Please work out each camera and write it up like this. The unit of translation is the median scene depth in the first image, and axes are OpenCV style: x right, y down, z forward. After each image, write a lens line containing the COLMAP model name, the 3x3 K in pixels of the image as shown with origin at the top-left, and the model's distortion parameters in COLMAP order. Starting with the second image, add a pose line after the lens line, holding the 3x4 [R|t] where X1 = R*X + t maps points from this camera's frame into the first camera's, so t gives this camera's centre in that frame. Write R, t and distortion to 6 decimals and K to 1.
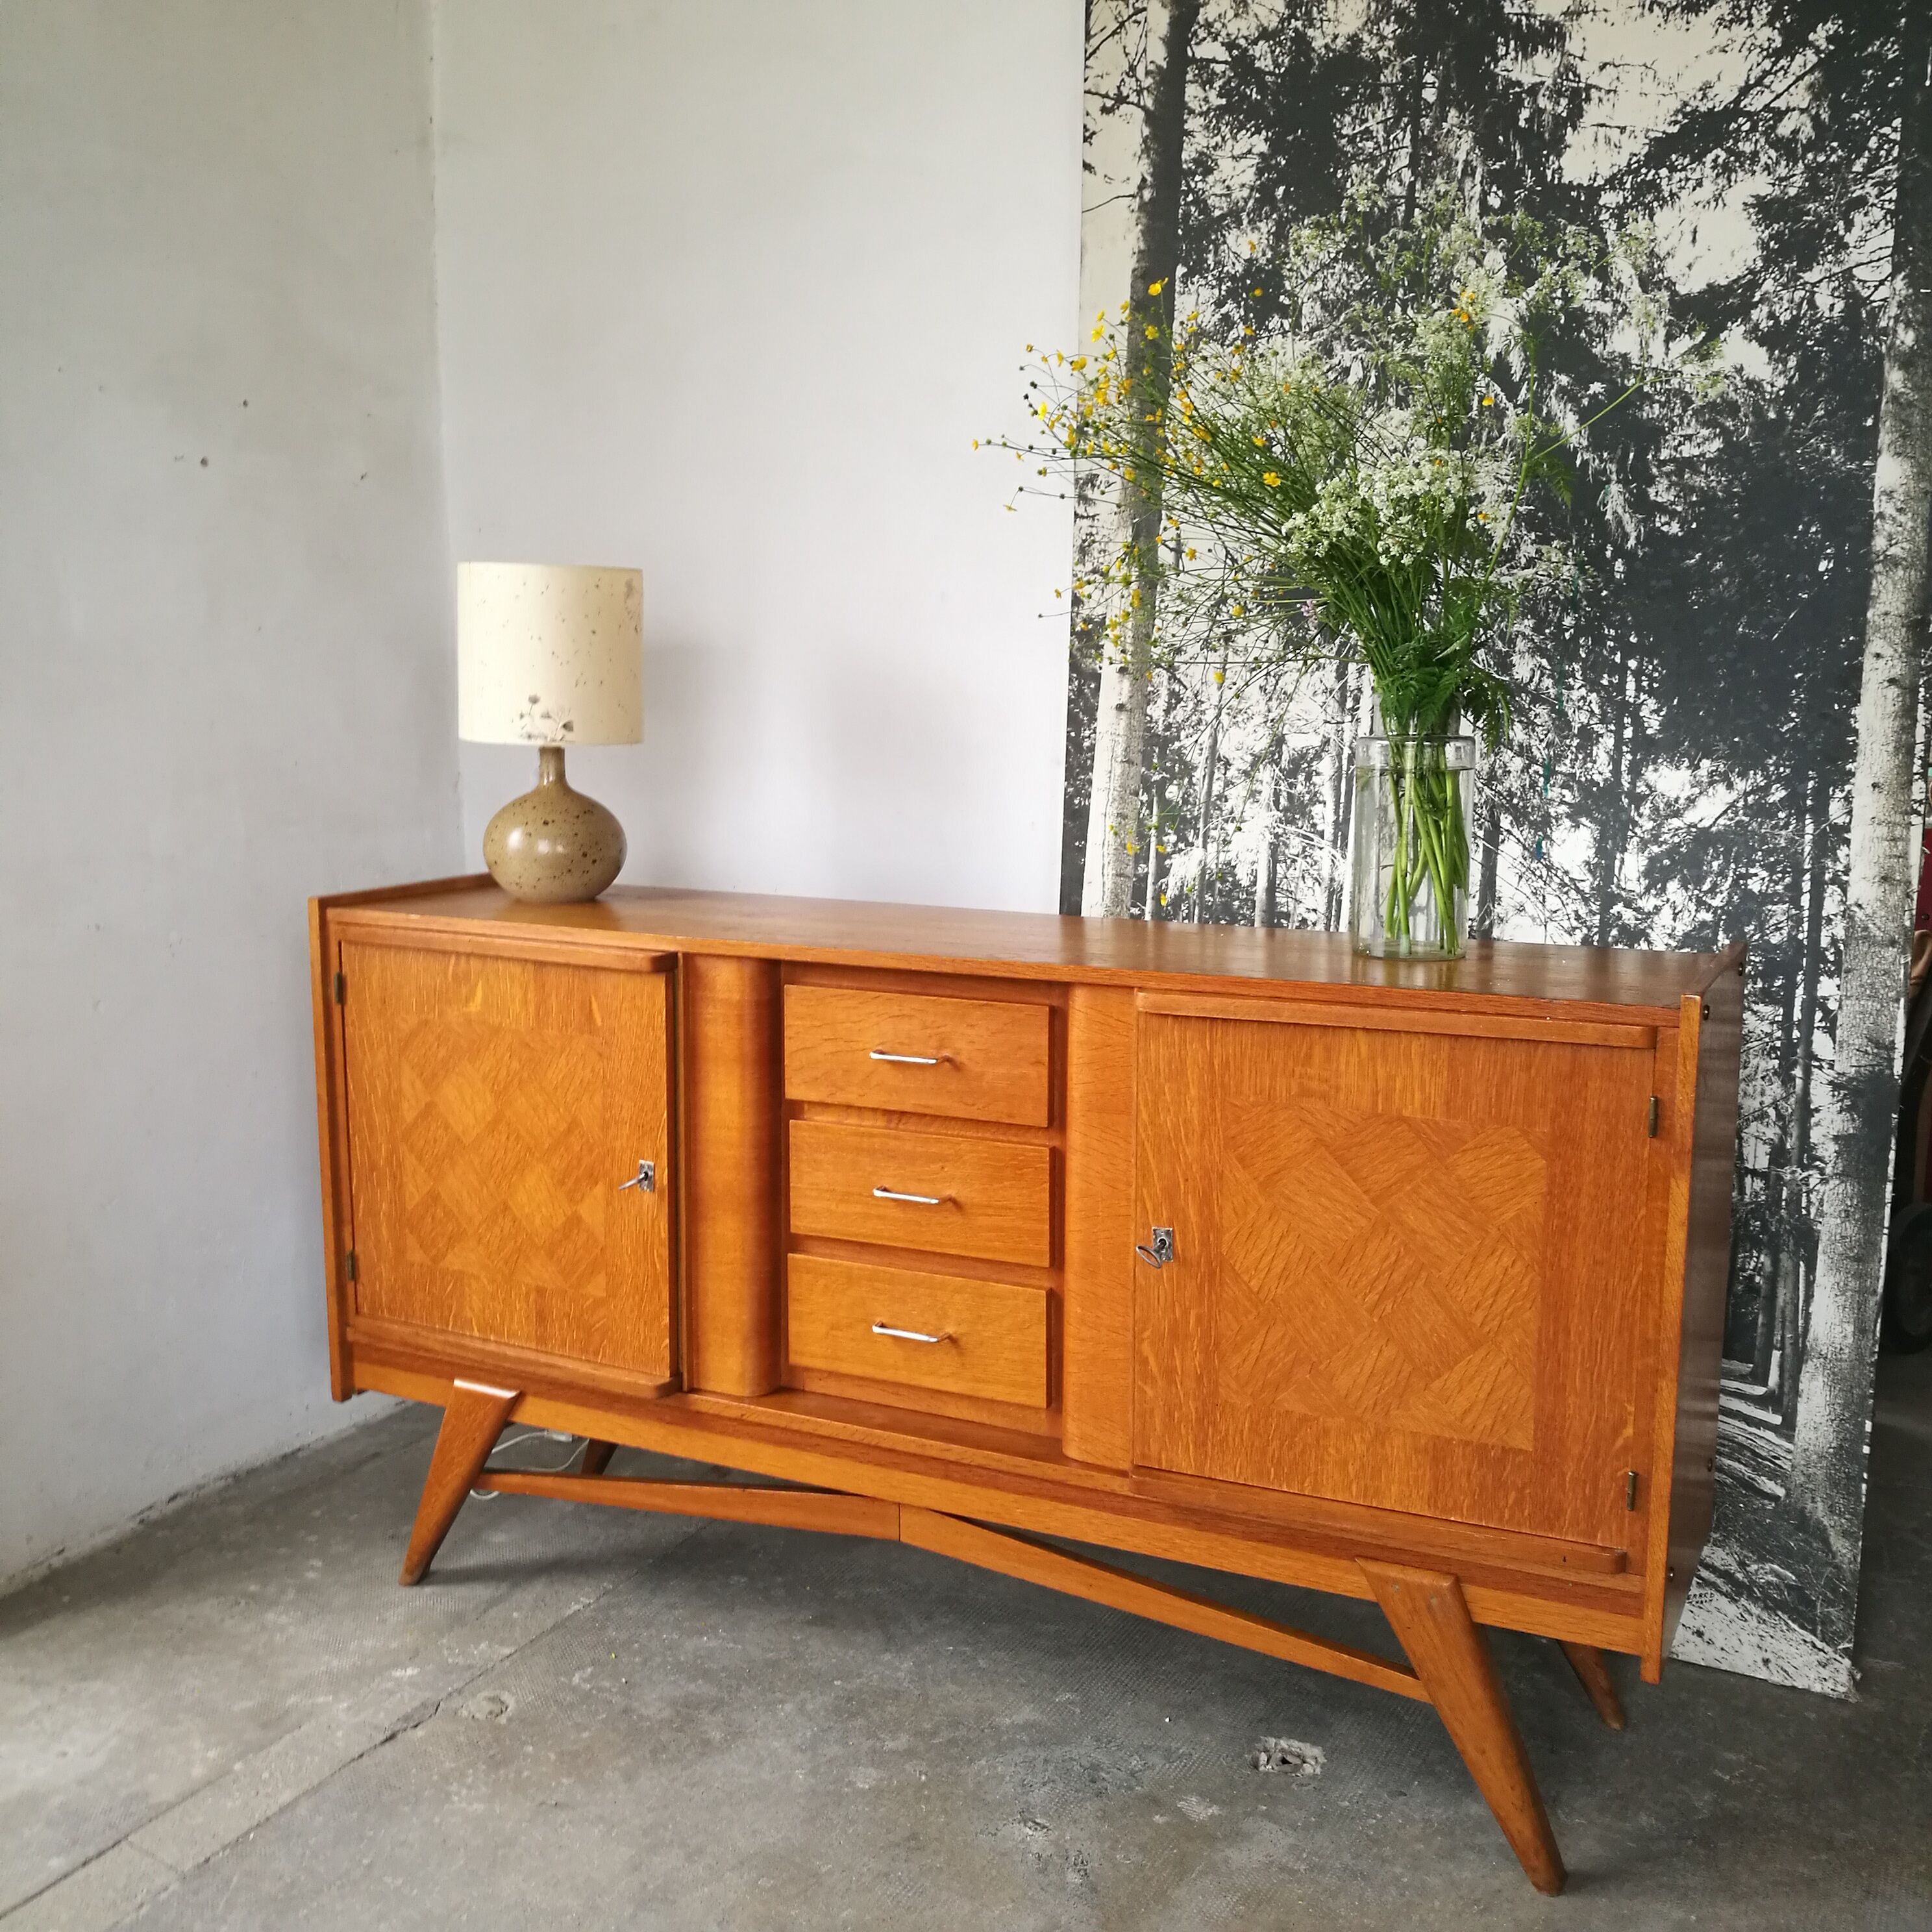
lens RADIAL K [[2058.7, 0, 965.0], [0, 2058.7, 976.6], [0, 0, 1]] dist [-0.009529, 0.000000]
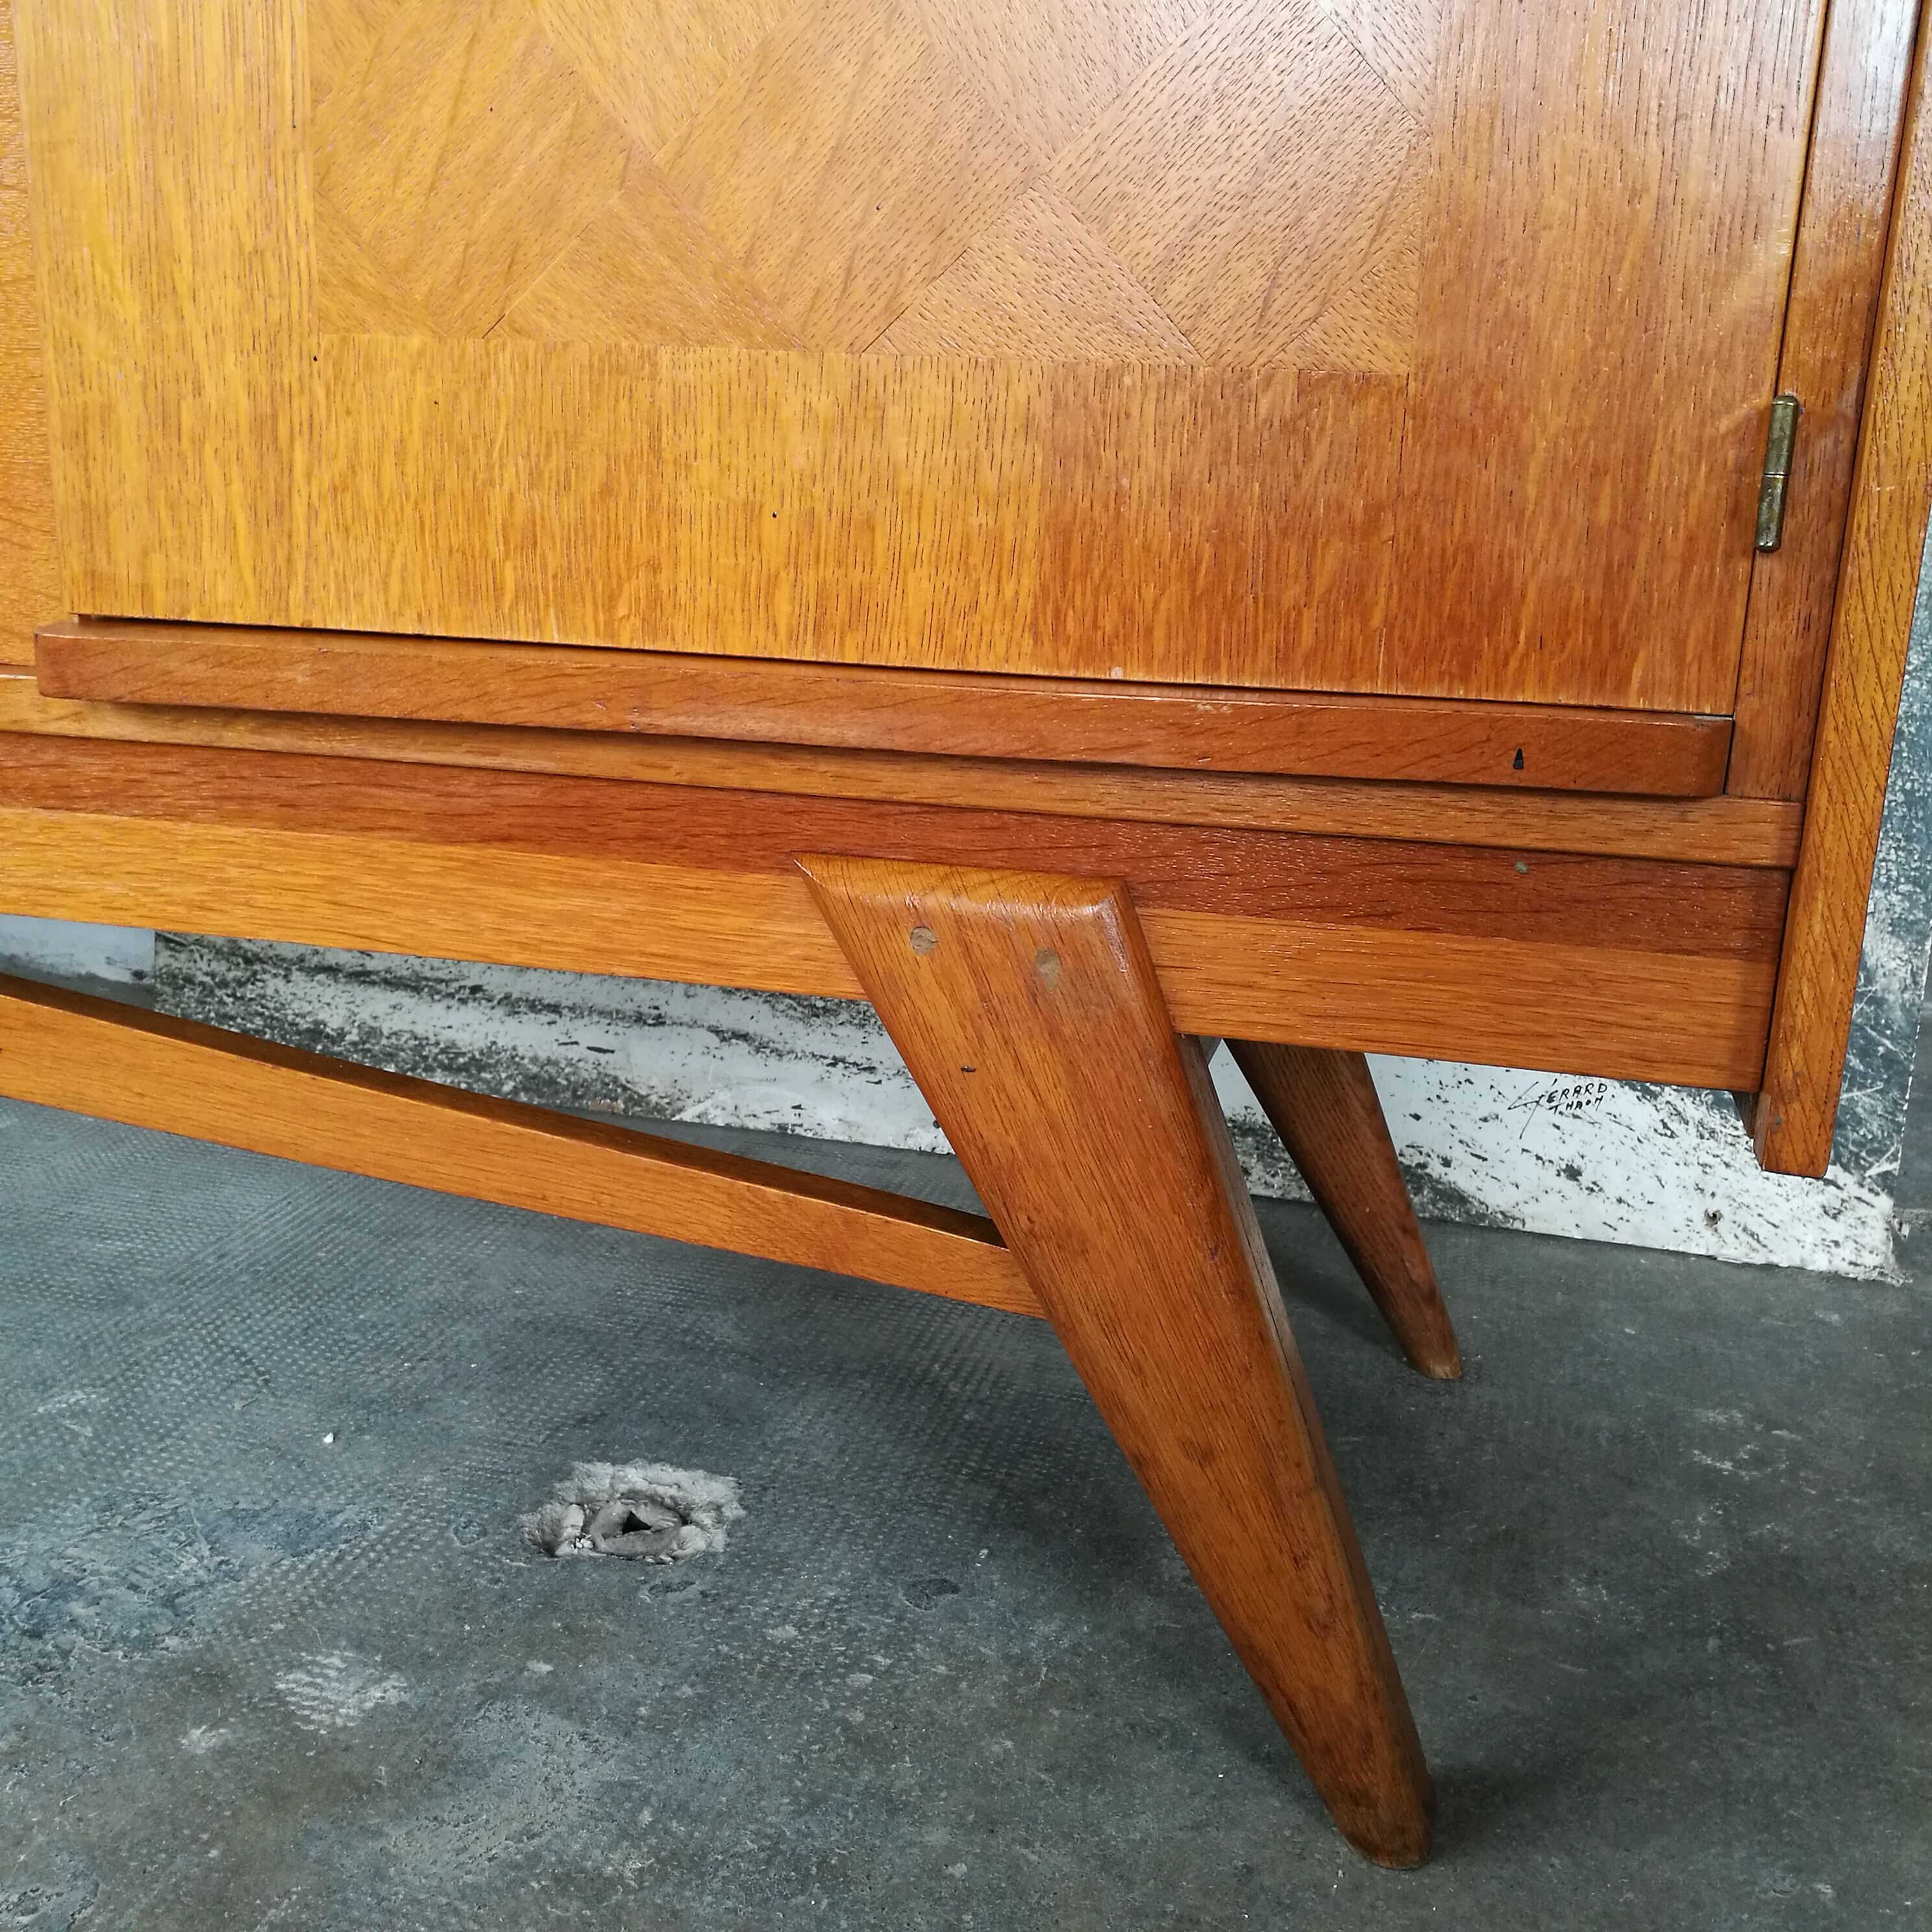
lens RADIAL K [[2058.7, 0, 988.6], [0, 2058.7, 979.3], [0, 0, 1]] dist [-0.009529, 0.000000]
pose [[0.972828, -0.029044, 0.229701, 0.122989], [0.000469, 0.992346, 0.123486, 0.217874], [-0.231530, -0.120023, 0.965396, 0.582144]]
